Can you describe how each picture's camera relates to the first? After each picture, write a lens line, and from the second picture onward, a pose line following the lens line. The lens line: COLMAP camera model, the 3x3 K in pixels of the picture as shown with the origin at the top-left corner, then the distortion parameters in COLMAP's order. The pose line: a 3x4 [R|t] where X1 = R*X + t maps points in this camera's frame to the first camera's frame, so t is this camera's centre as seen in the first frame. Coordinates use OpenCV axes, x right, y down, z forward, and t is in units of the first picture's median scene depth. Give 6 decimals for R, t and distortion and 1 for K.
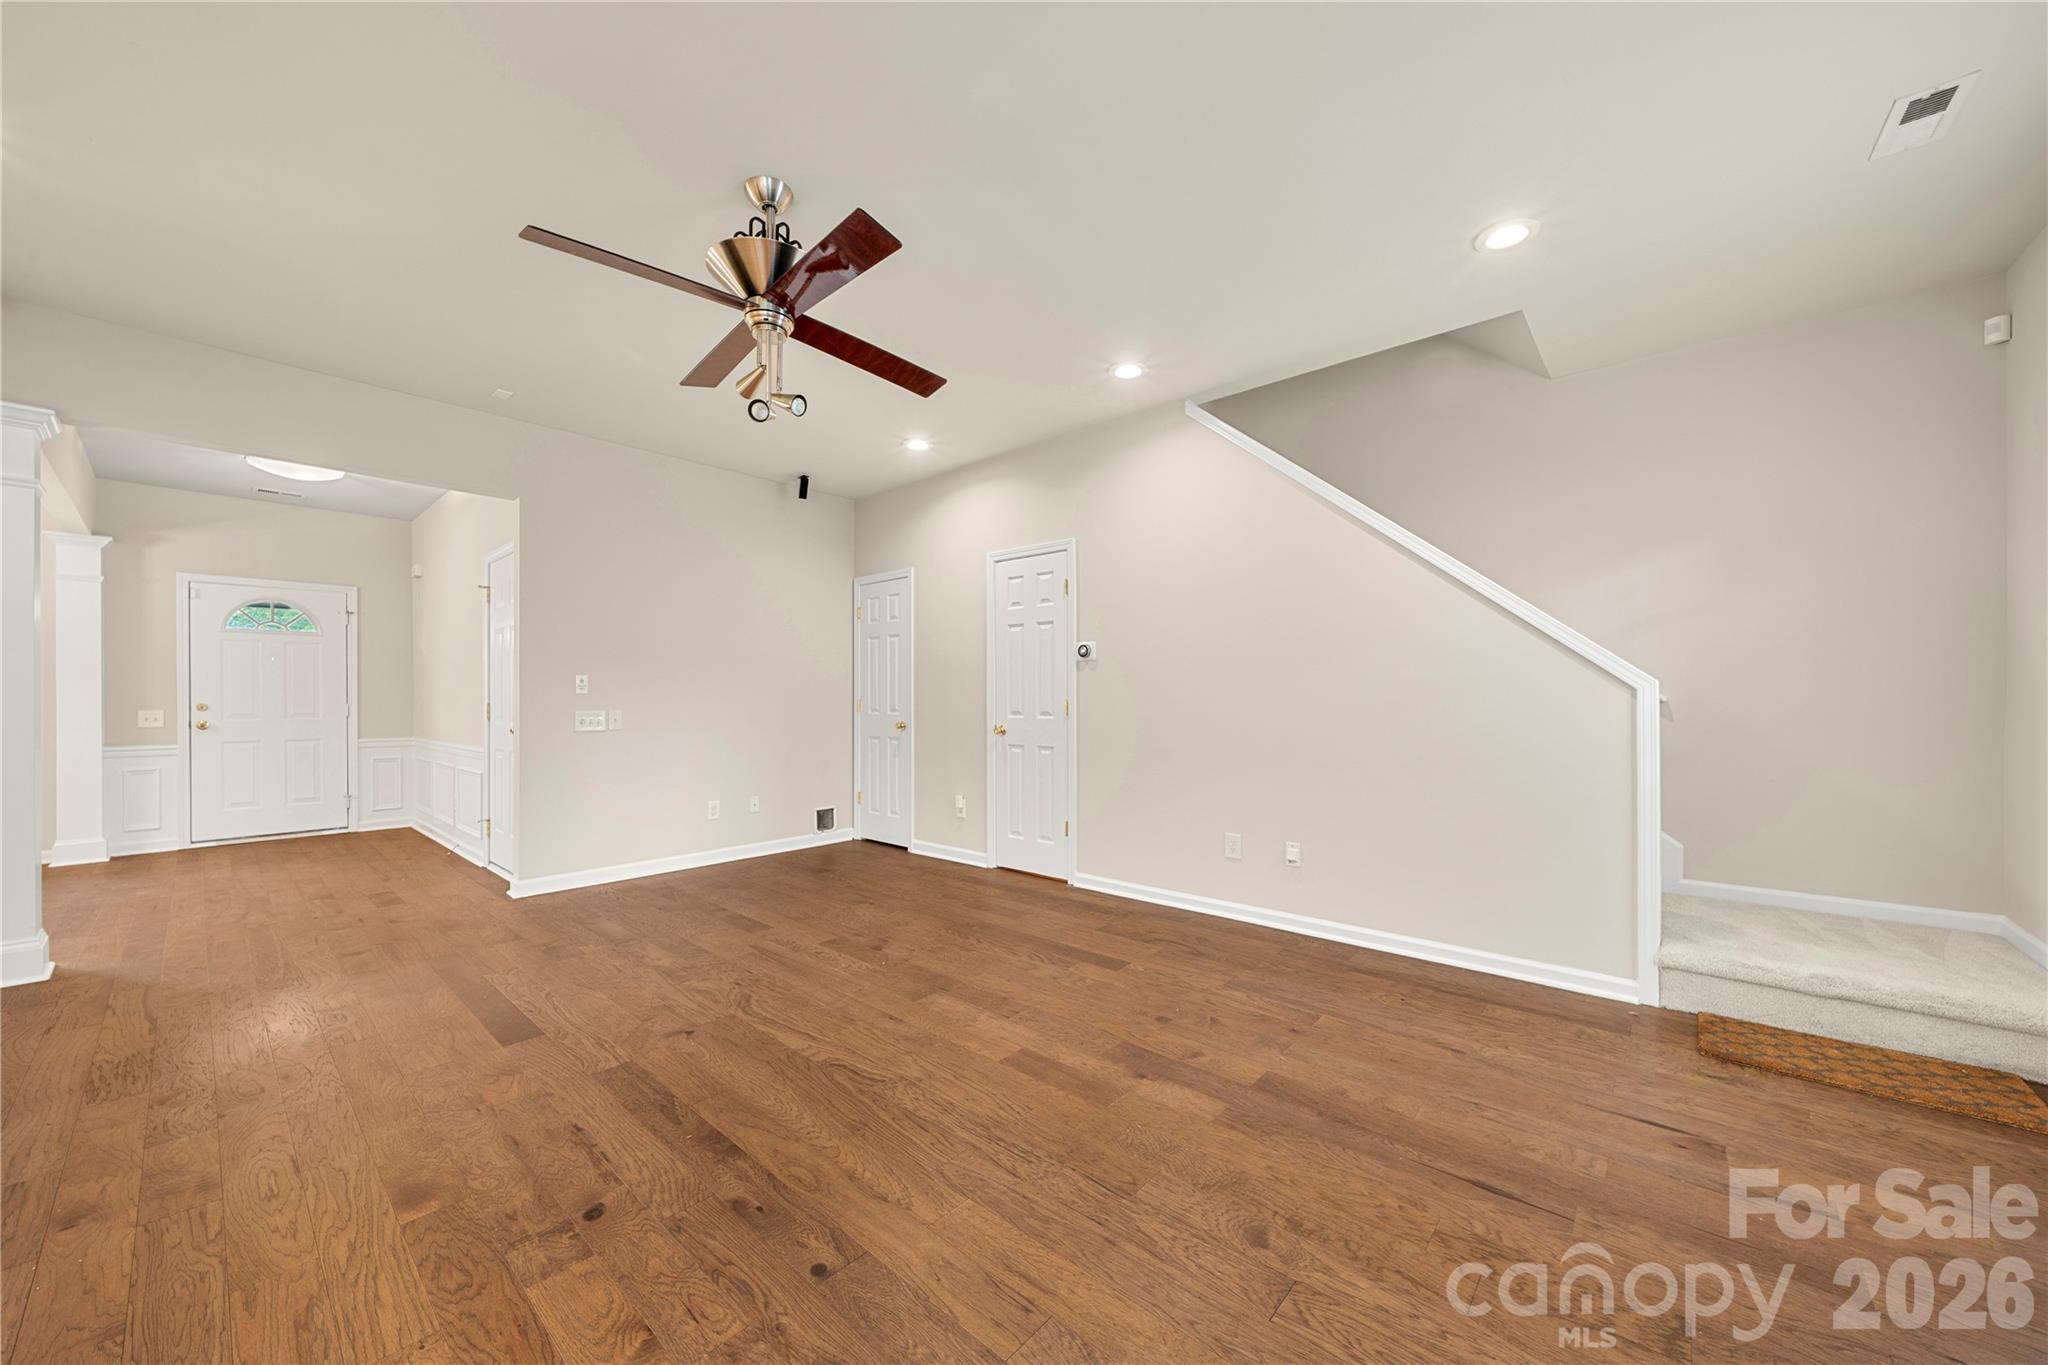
lens RADIAL K [[738.8, 0, 1014.1], [0, 738.8, 702.9], [0, 0, 1]] dist [-0.000475, 0.000102]
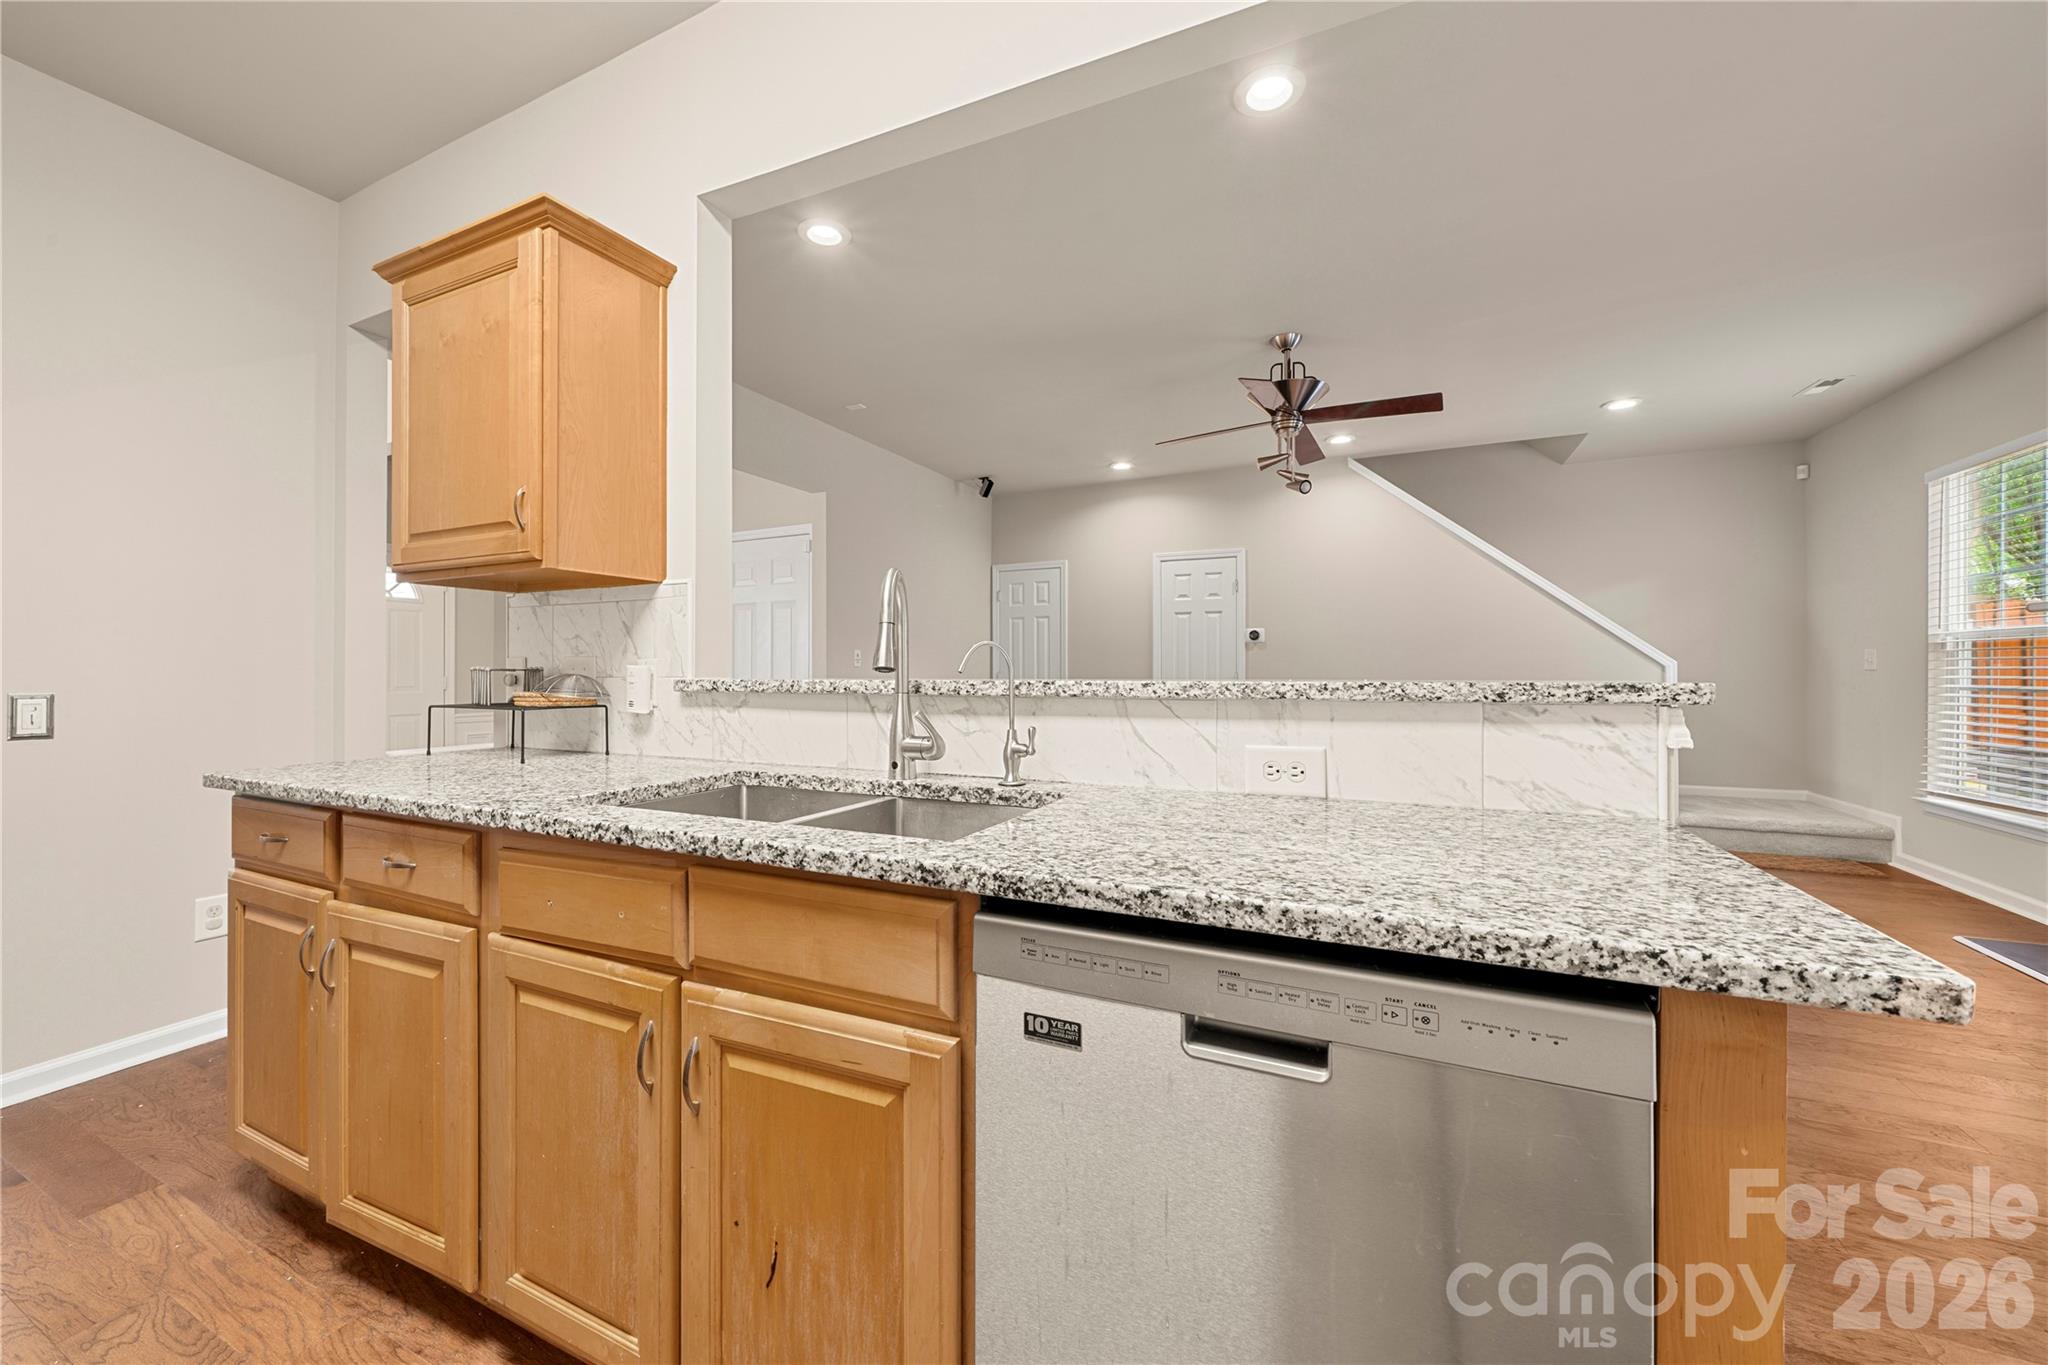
lens RADIAL K [[777.2, 0, 1003.3], [0, 777.2, 669.4], [0, 0, 1]] dist [0.000092, 0.000024]
pose [[0.962464, 0.002398, 0.271399, -0.596101], [0.000040, 0.999960, -0.008977, 0.002297], [-0.271410, 0.008651, 0.962425, -0.172317]]
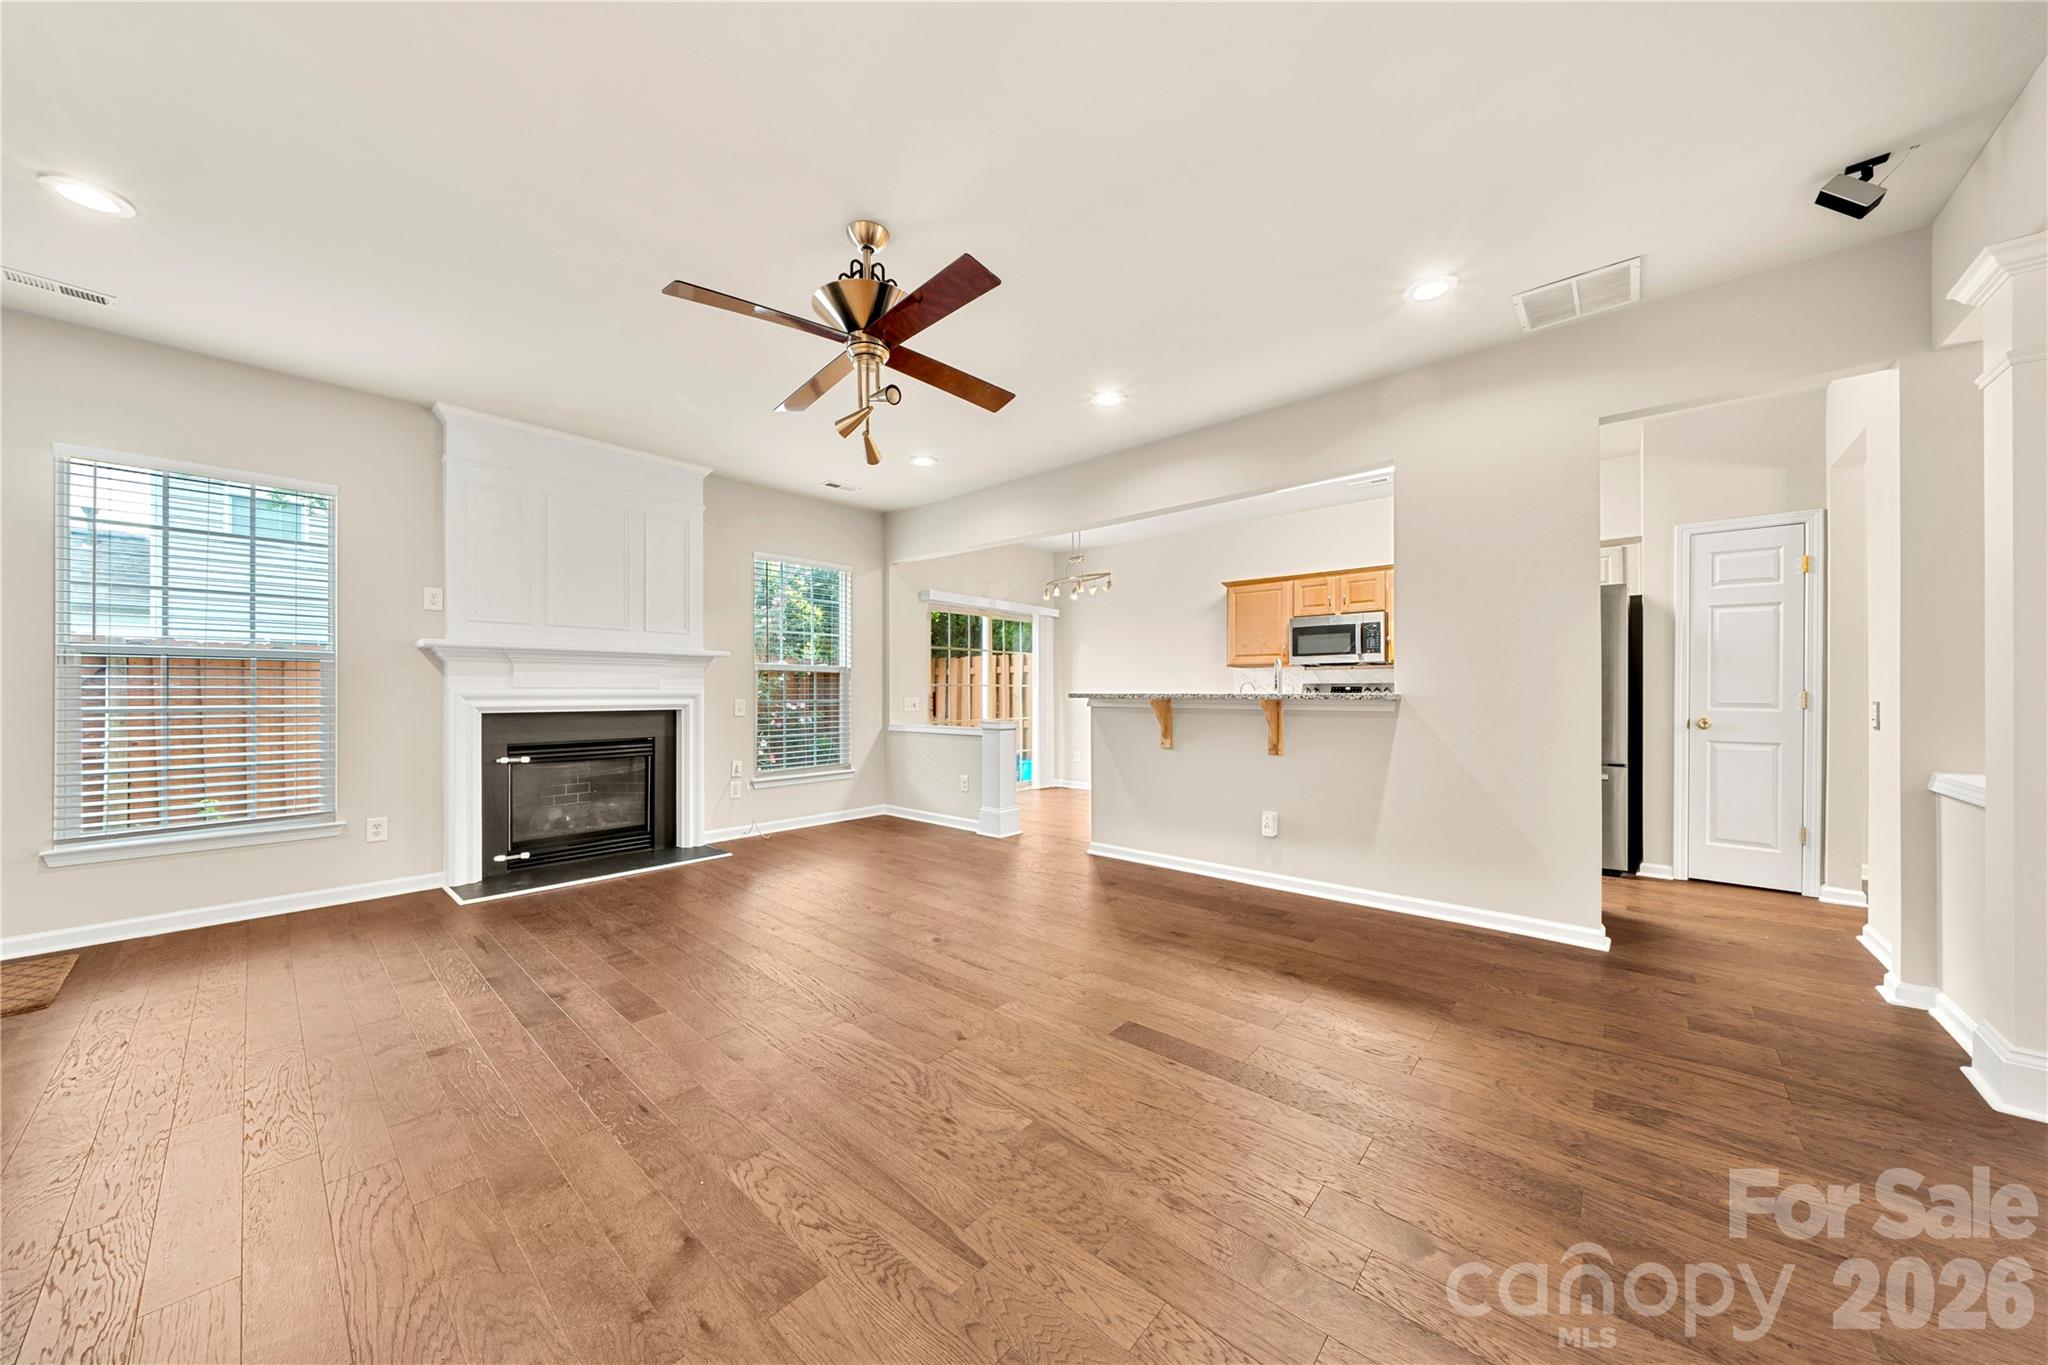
lens RADIAL K [[695.2, 0, 1023.9], [0, 695.2, 687.9], [0, 0, 1]] dist [-0.002628, -0.000098]
pose [[-0.999958, 0.003887, -0.008295, -0.248719], [0.003887, 0.999992, 0.000000, -0.002329], [0.008295, -0.000032, -0.999966, 0.916629]]
